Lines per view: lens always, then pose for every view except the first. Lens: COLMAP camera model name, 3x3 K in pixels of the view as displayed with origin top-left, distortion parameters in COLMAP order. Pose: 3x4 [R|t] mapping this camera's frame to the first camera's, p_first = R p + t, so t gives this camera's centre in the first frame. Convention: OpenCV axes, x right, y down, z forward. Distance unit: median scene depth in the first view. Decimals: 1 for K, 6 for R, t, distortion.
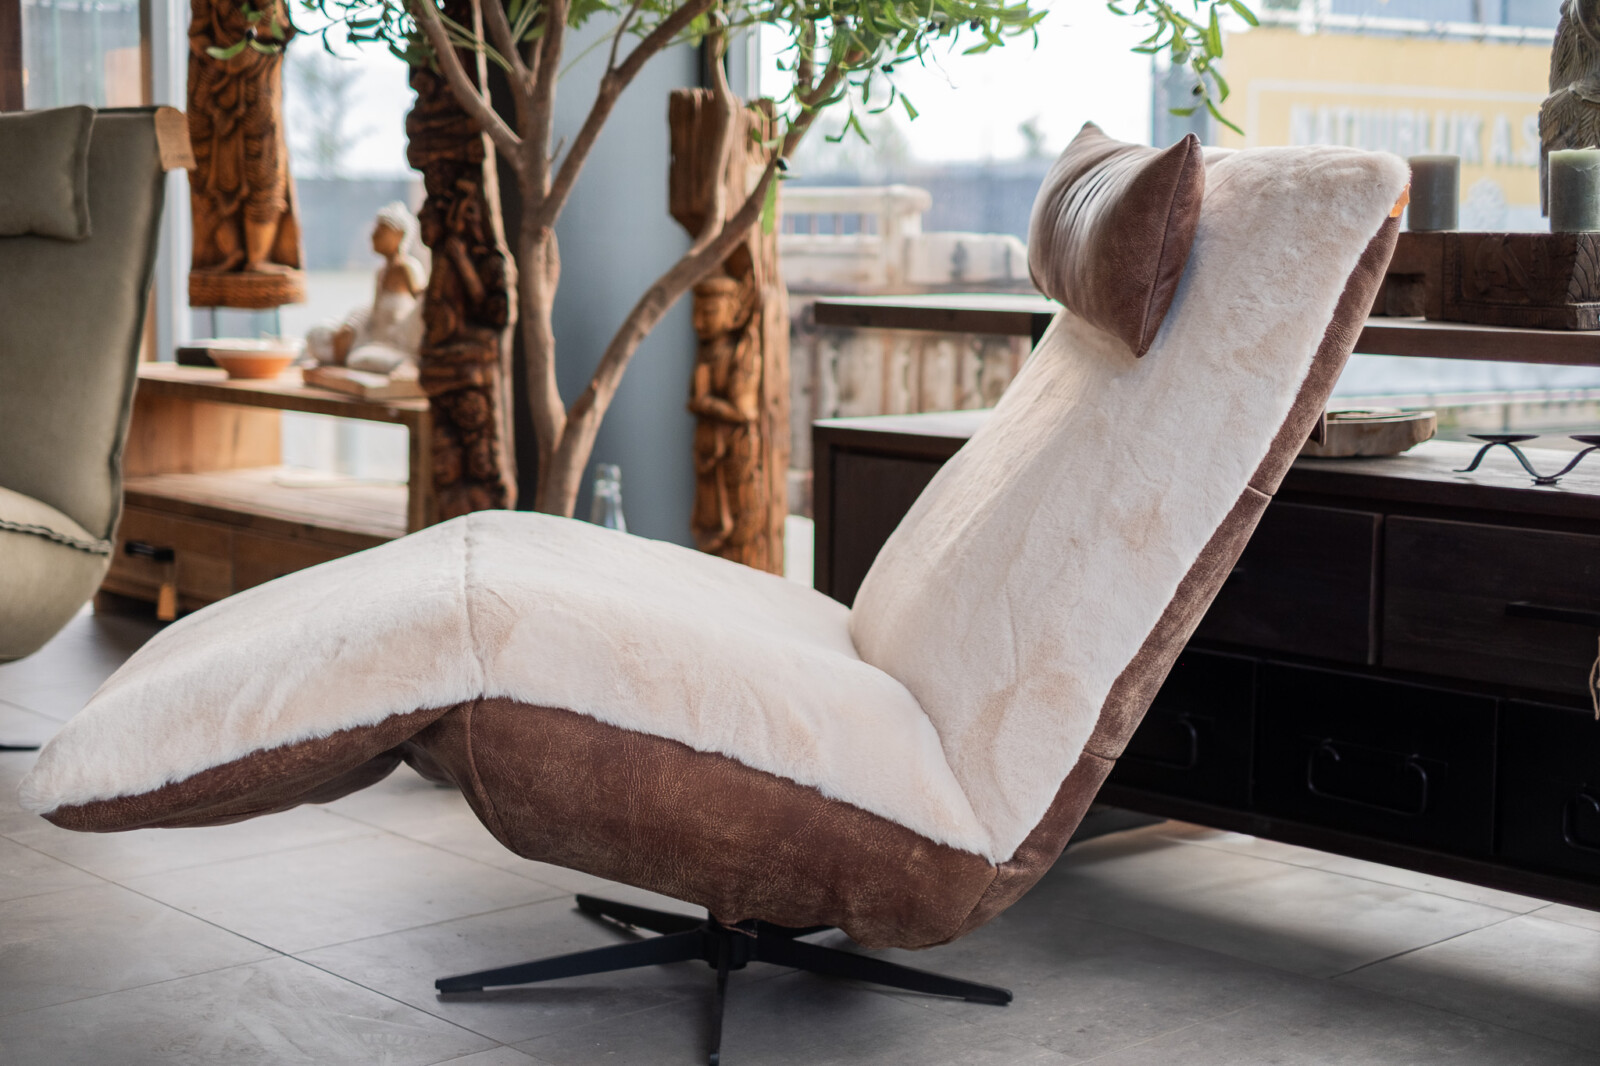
lens RADIAL K [[2464.4, 0, 800.0], [0, 2464.4, 533.0], [0, 0, 1]] dist [-0.023872, -0.048265]
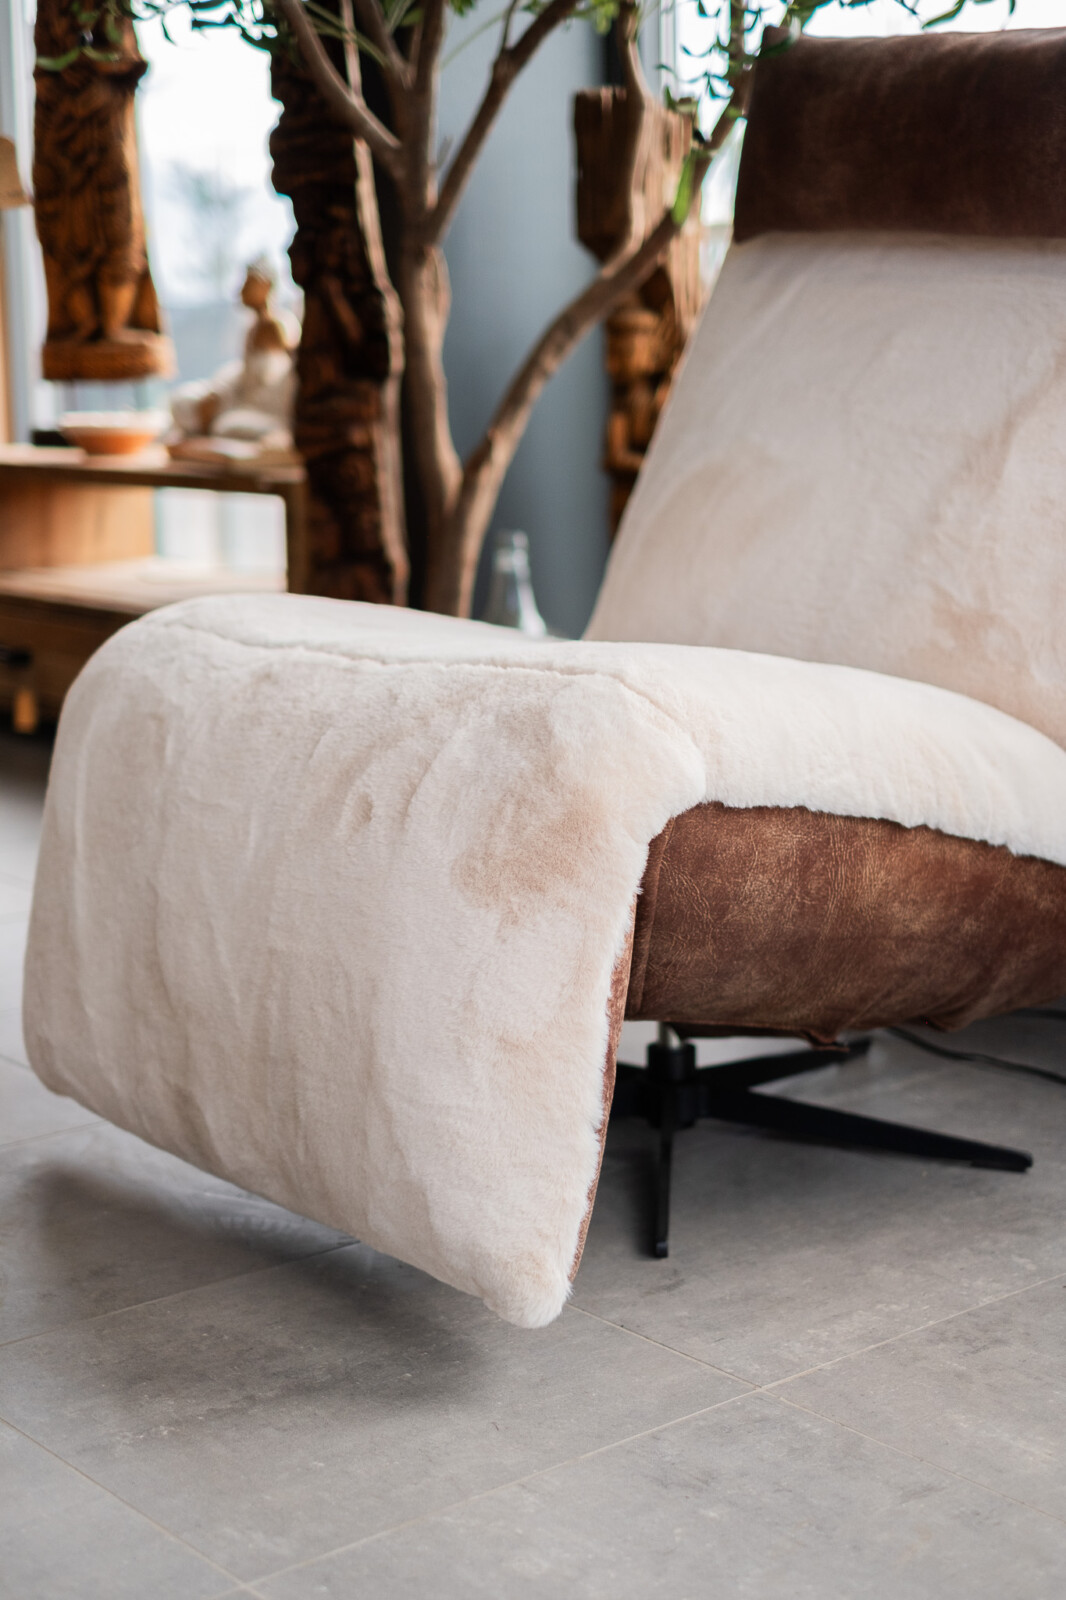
lens RADIAL K [[2464.4, 0, 533.0], [0, 2464.4, 800.0], [0, 0, 1]] dist [-0.023872, -0.048265]
pose [[0.997419, -0.016866, -0.069790, -0.011535], [0.021004, 0.998037, 0.058993, 0.014626], [0.068658, -0.060306, 0.995816, 0.137706]]
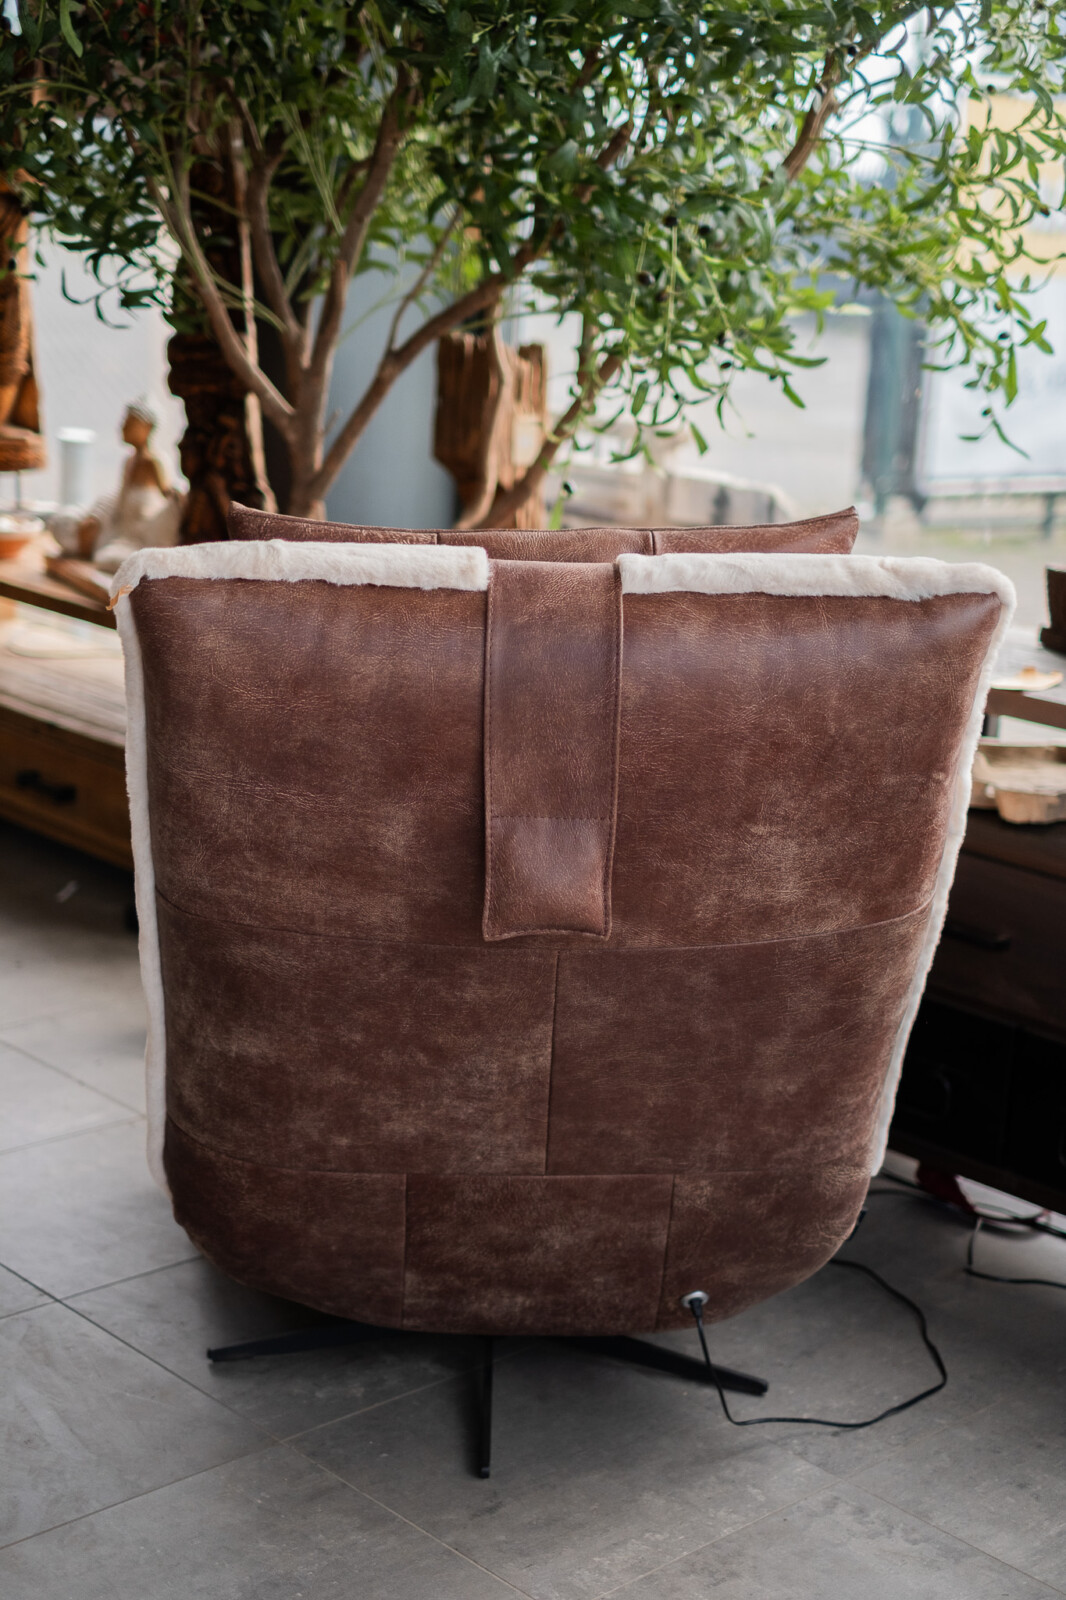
lens RADIAL K [[2464.4, 0, 533.0], [0, 2464.4, 800.0], [0, 0, 1]] dist [-0.023872, -0.048265]
pose [[0.998763, 0.042968, 0.025031, -0.032624], [-0.045775, 0.991075, 0.125203, -0.120940], [-0.019428, -0.126193, 0.991815, 0.007046]]
